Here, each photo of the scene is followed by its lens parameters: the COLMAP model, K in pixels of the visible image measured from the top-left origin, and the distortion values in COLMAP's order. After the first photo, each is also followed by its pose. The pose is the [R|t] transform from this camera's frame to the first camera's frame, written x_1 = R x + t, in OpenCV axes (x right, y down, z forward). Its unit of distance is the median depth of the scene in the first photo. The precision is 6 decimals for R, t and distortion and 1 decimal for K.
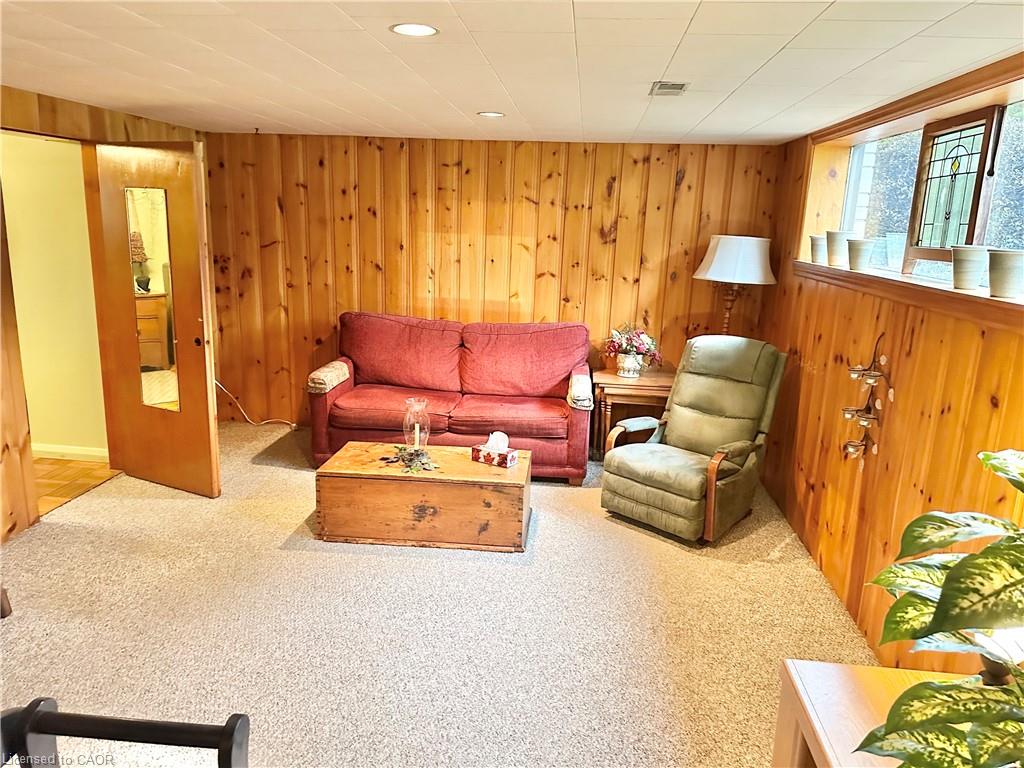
lens RADIAL K [[714.6, 0, 512.0], [0, 714.6, 384.0], [0, 0, 1]] dist [0.130532, -0.150289]
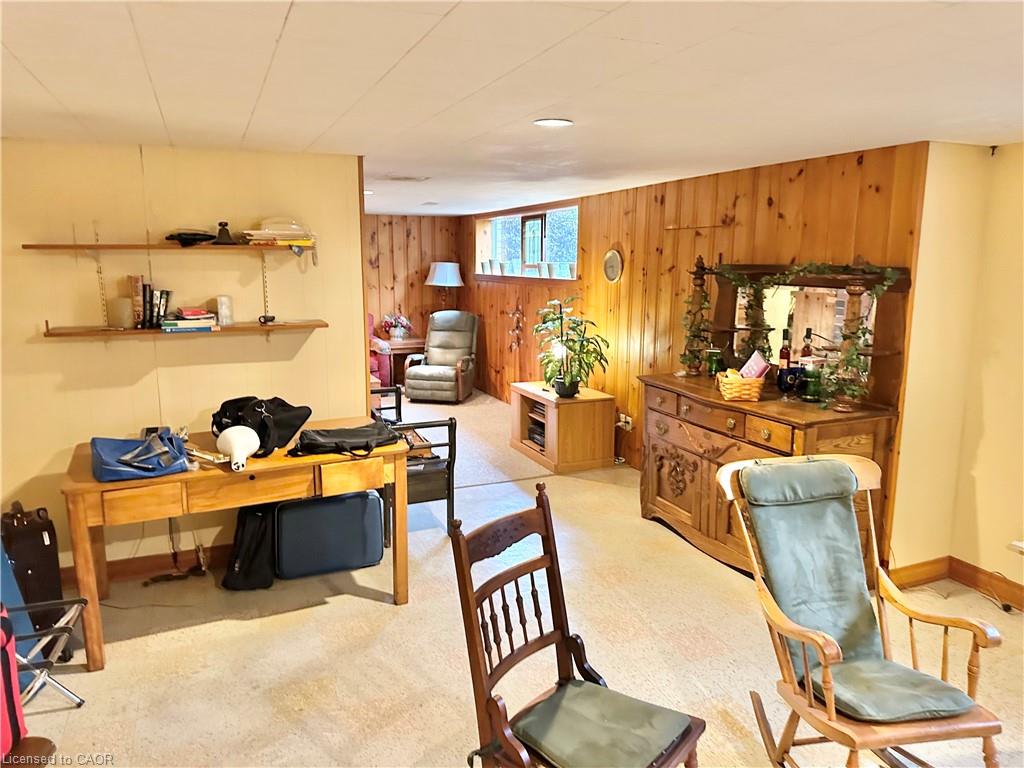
lens RADIAL K [[726.0, 0, 512.0], [0, 726.0, 384.0], [0, 0, 1]] dist [0.051520, -0.047246]
pose [[0.875470, -0.110612, 0.470445, -0.549443], [0.131400, 0.991263, -0.011458, 0.189095], [-0.465067, 0.071848, 0.882355, -0.897634]]
